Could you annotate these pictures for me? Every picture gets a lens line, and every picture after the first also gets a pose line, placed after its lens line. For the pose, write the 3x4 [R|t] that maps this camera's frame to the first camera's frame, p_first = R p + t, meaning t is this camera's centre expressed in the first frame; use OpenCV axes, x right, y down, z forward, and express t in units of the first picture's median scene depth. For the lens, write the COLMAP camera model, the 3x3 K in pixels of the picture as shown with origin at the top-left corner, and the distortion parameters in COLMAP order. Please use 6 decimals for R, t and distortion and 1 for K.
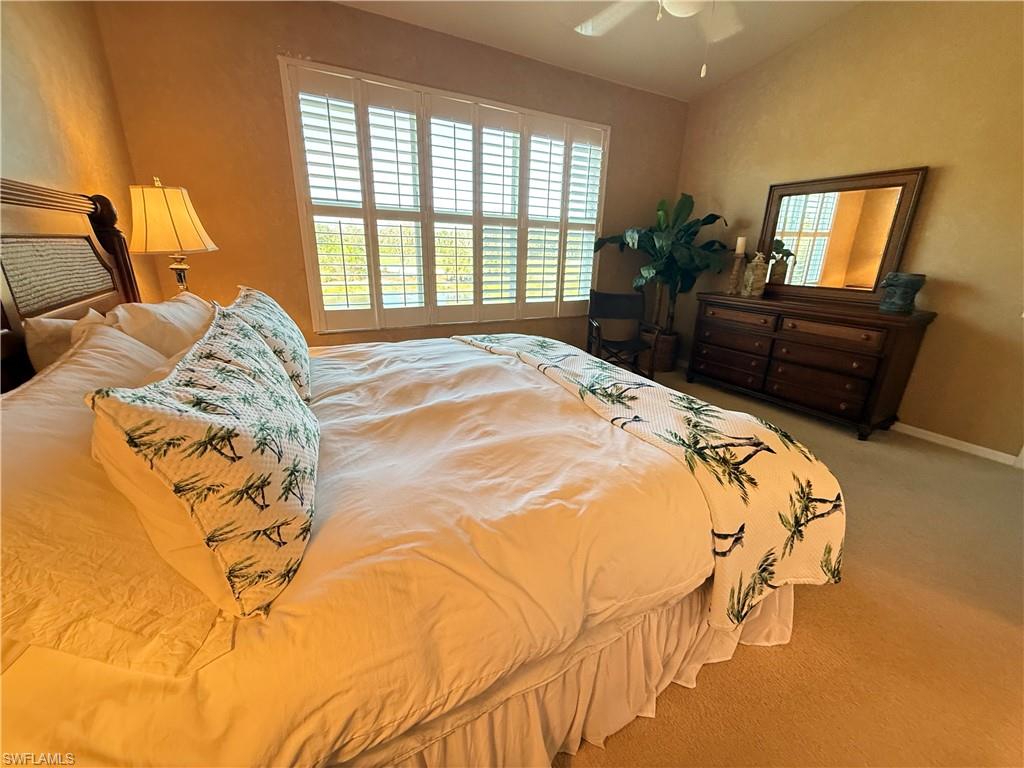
lens RADIAL K [[410.5, 0, 512.7], [0, 410.5, 379.3], [0, 0, 1]] dist [-0.000002, -0.000104]
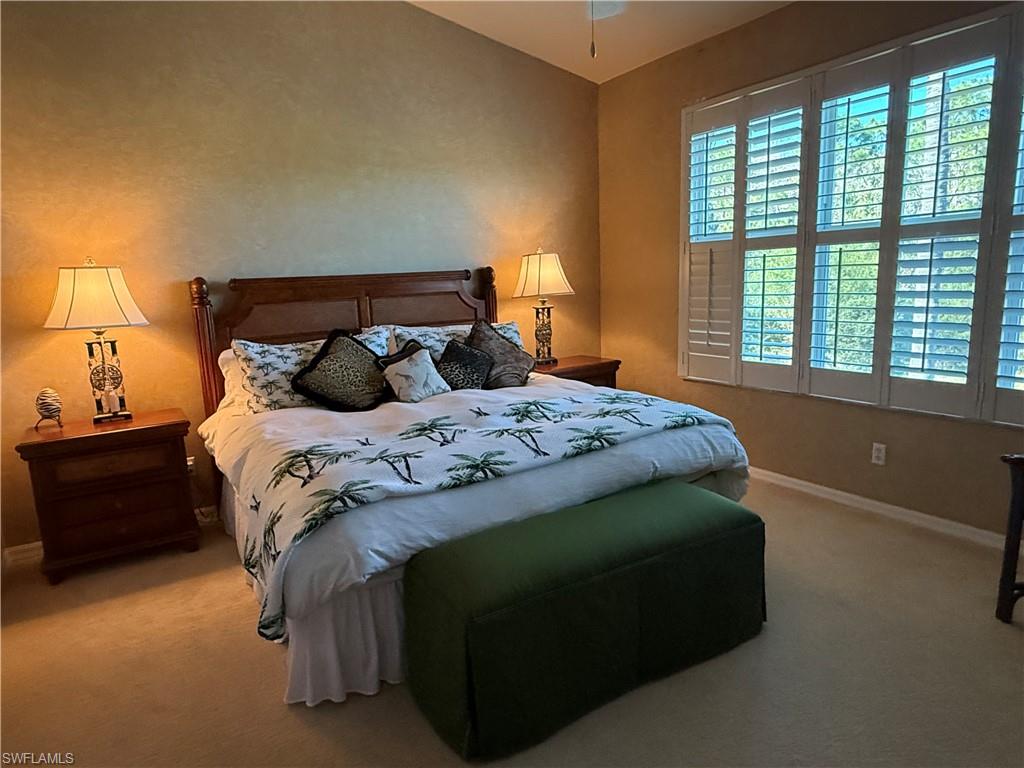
lens RADIAL K [[612.3, 0, 514.1], [0, 612.3, 383.2], [0, 0, 1]] dist [-0.004483, 0.000253]
pose [[0.089478, 0.130412, -0.987414, 0.855720], [-0.272734, 0.956705, 0.101641, -0.144386], [0.957920, 0.260207, 0.121172, 0.501893]]
